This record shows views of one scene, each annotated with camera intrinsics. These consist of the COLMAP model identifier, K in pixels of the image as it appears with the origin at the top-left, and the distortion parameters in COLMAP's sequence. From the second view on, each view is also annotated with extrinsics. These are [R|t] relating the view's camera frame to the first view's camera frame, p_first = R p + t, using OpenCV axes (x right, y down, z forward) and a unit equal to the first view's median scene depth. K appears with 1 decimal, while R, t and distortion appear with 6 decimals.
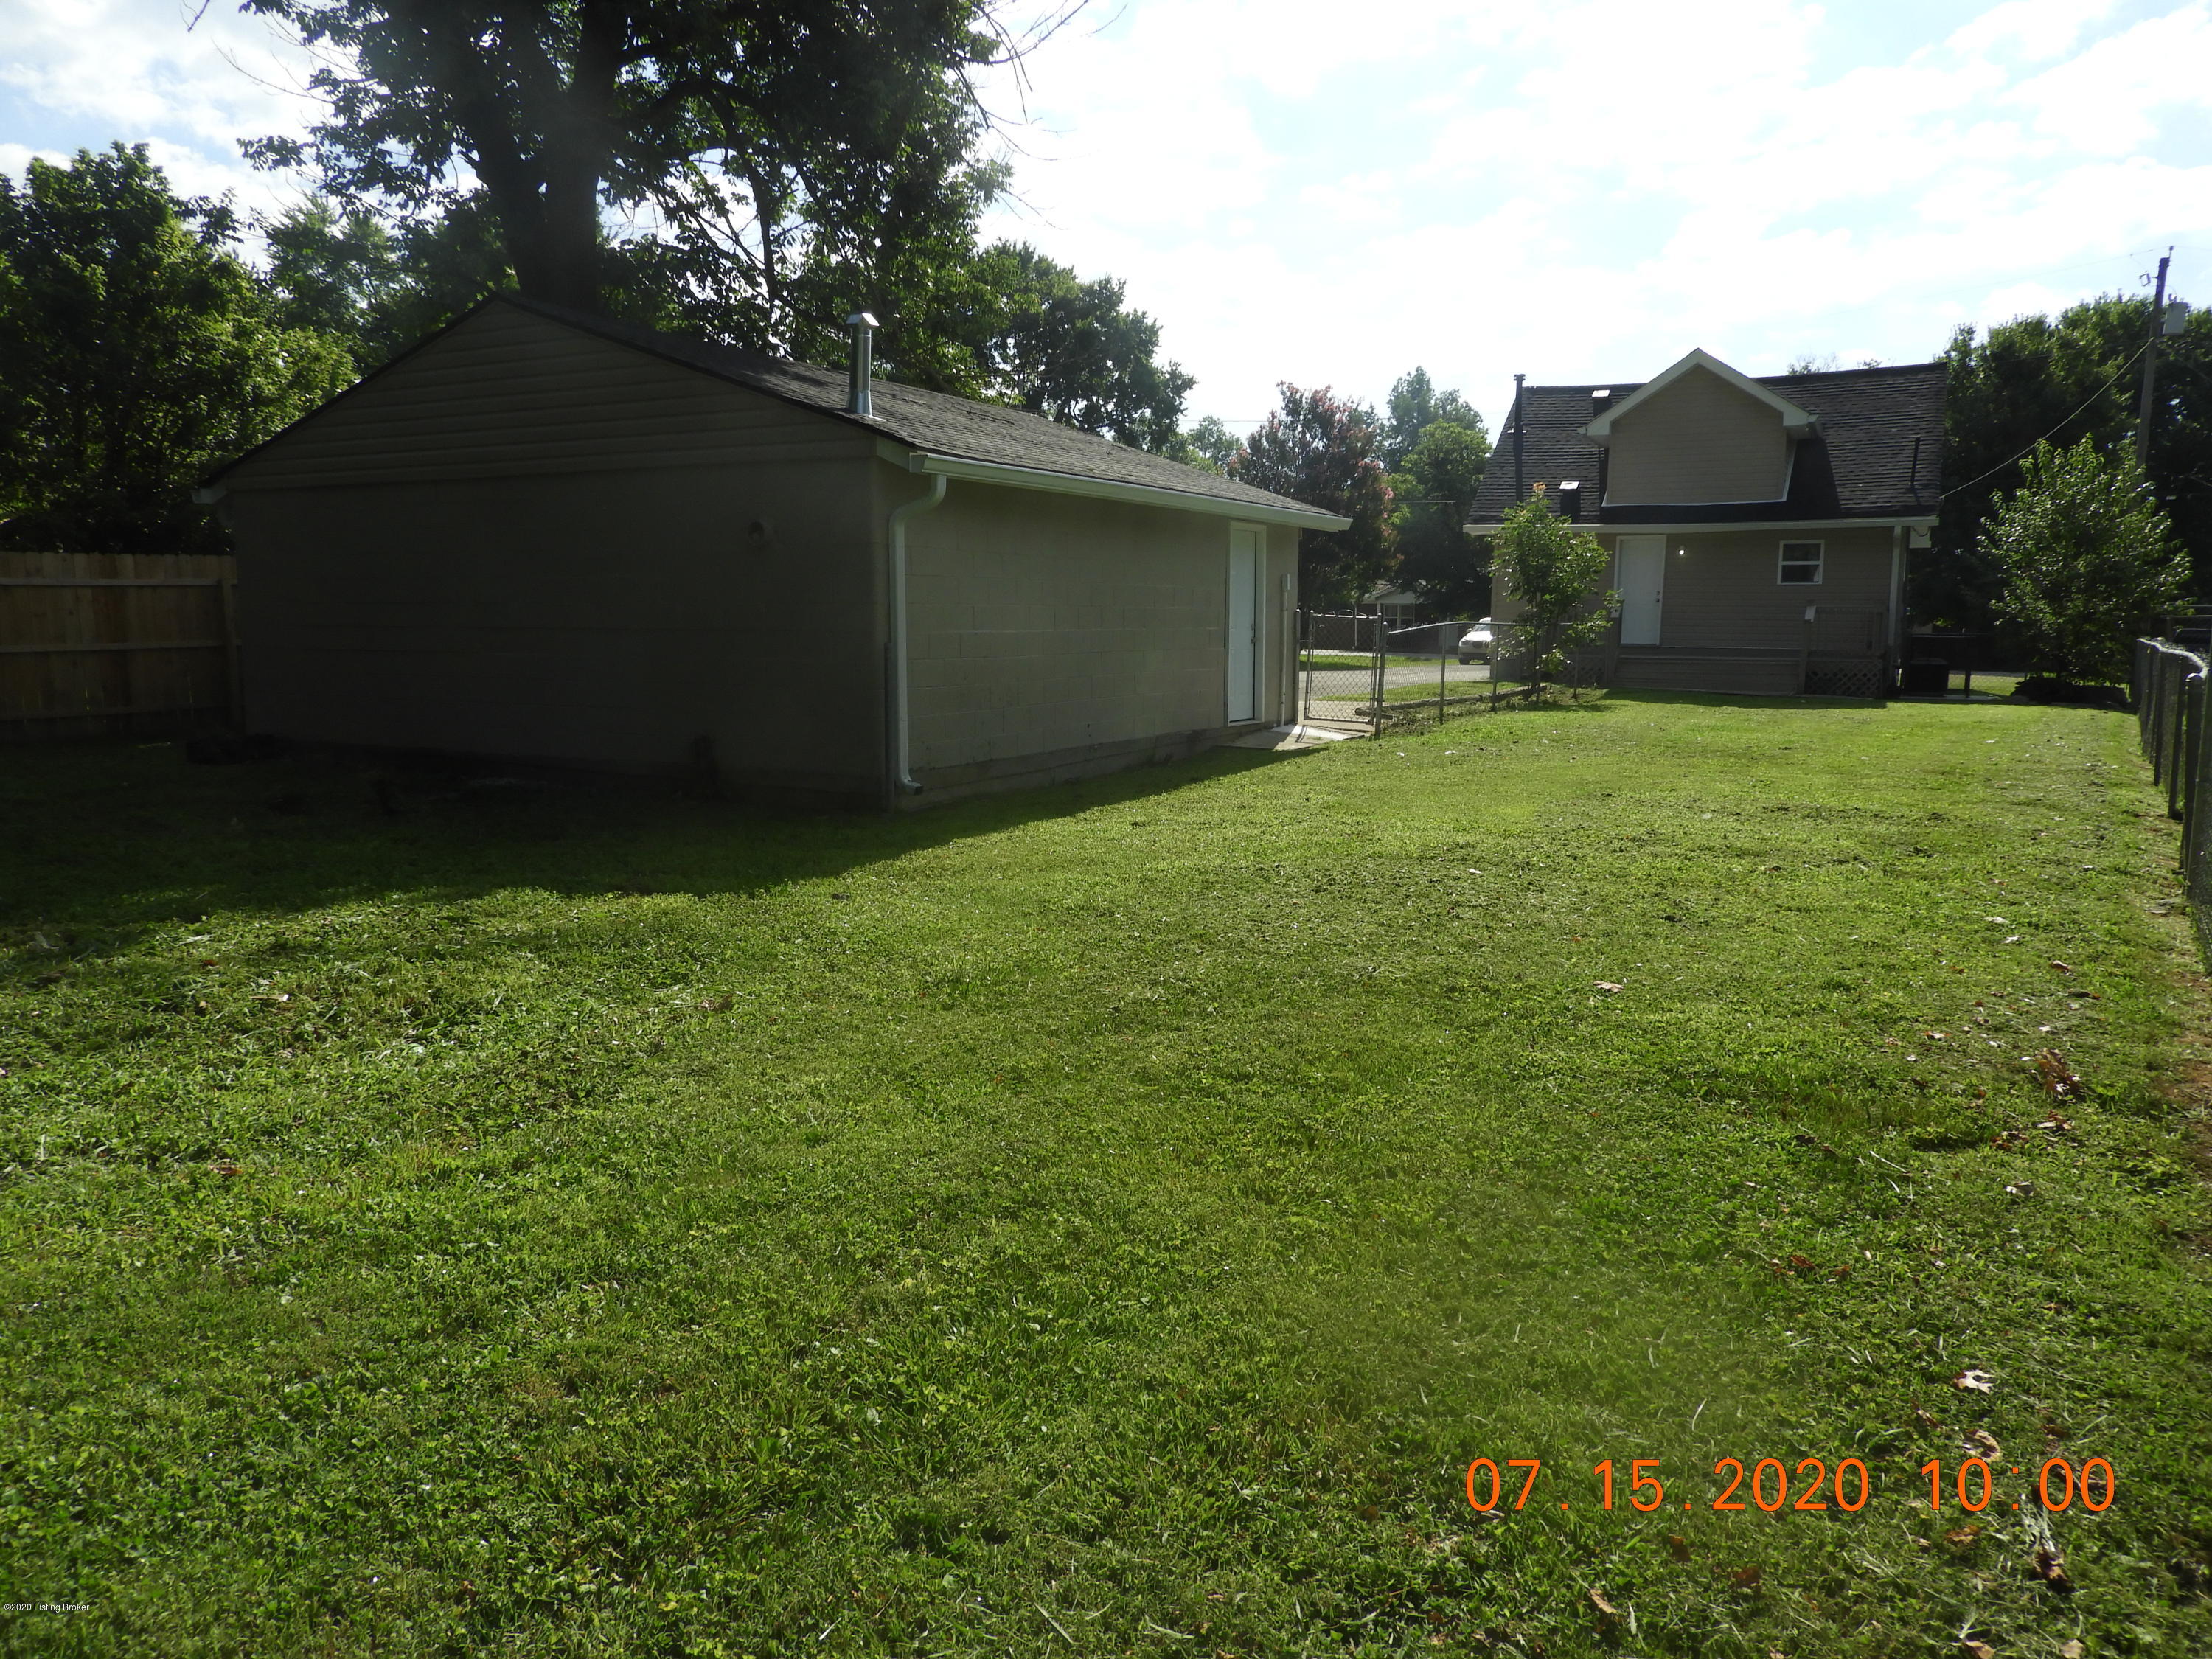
lens RADIAL K [[1568.8, 0, 1103.3], [0, 1568.8, 817.8], [0, 0, 1]] dist [0.007502, -0.003698]
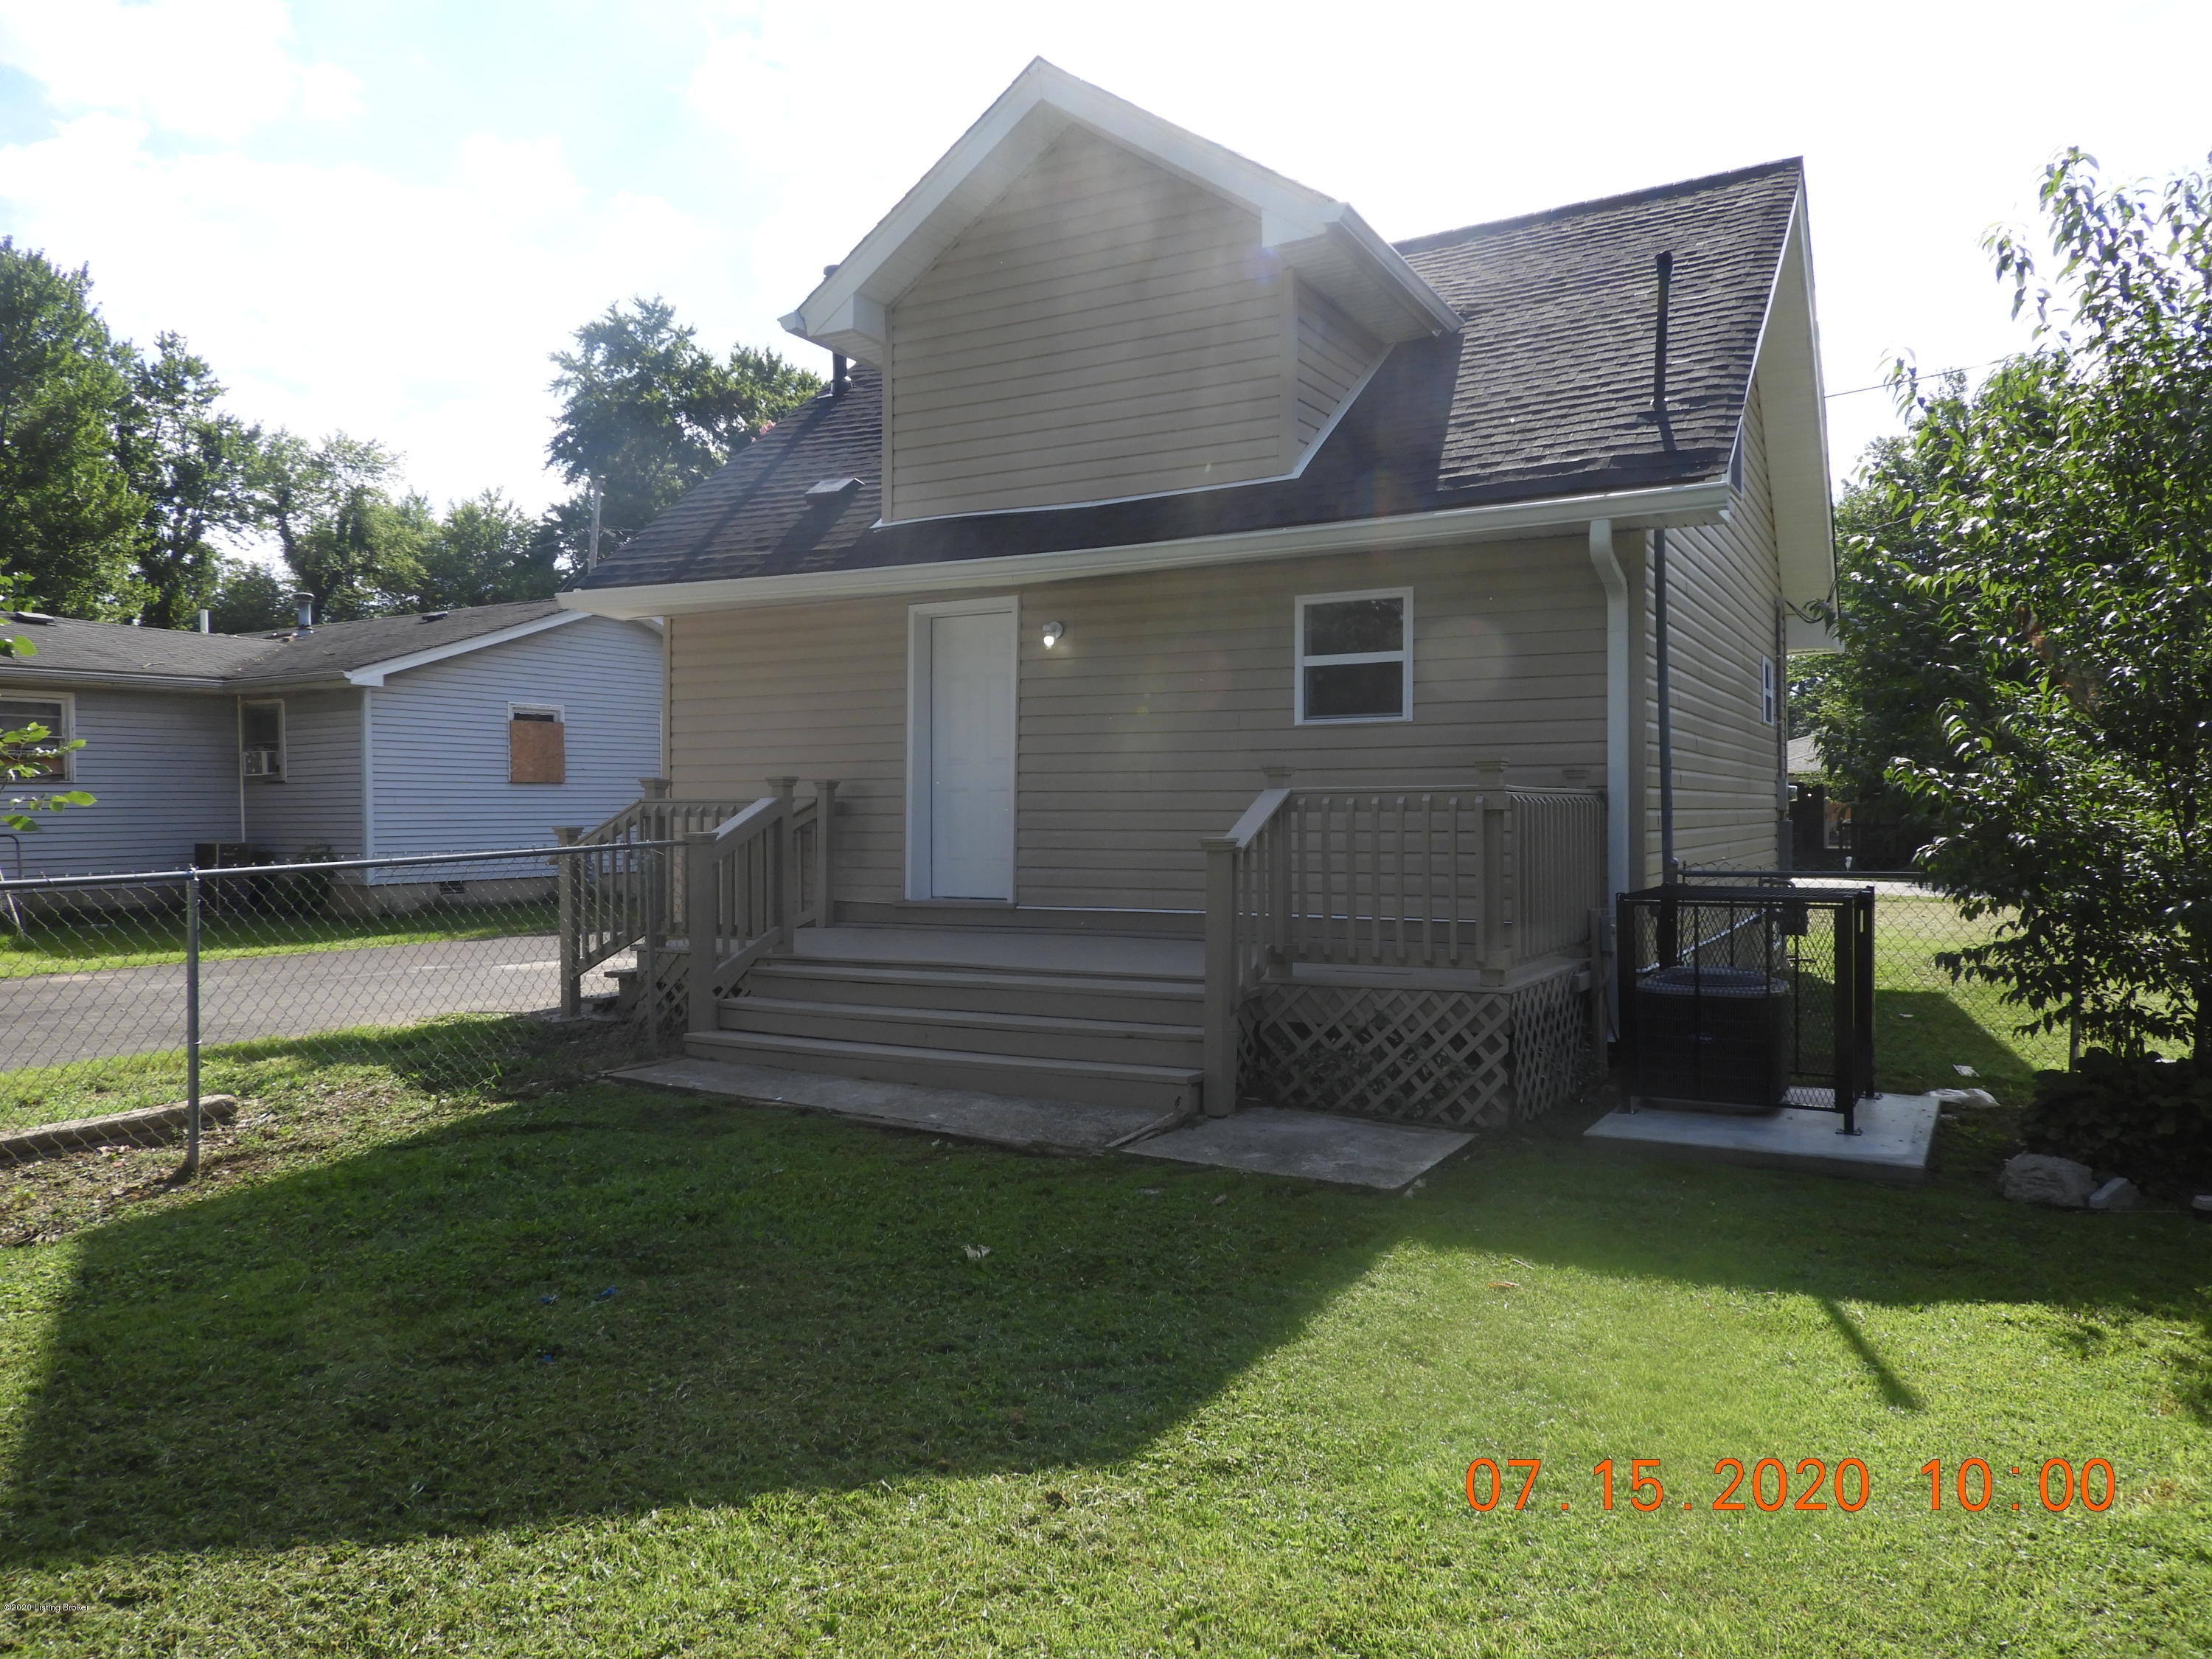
lens RADIAL K [[1568.8, 0, 1109.3], [0, 1568.8, 831.6], [0, 0, 1]] dist [0.007502, -0.003698]
pose [[0.999461, -0.015116, -0.029156, 0.401723], [0.011869, 0.994025, -0.108509, -0.091035], [0.030622, 0.108104, 0.993668, 0.675071]]
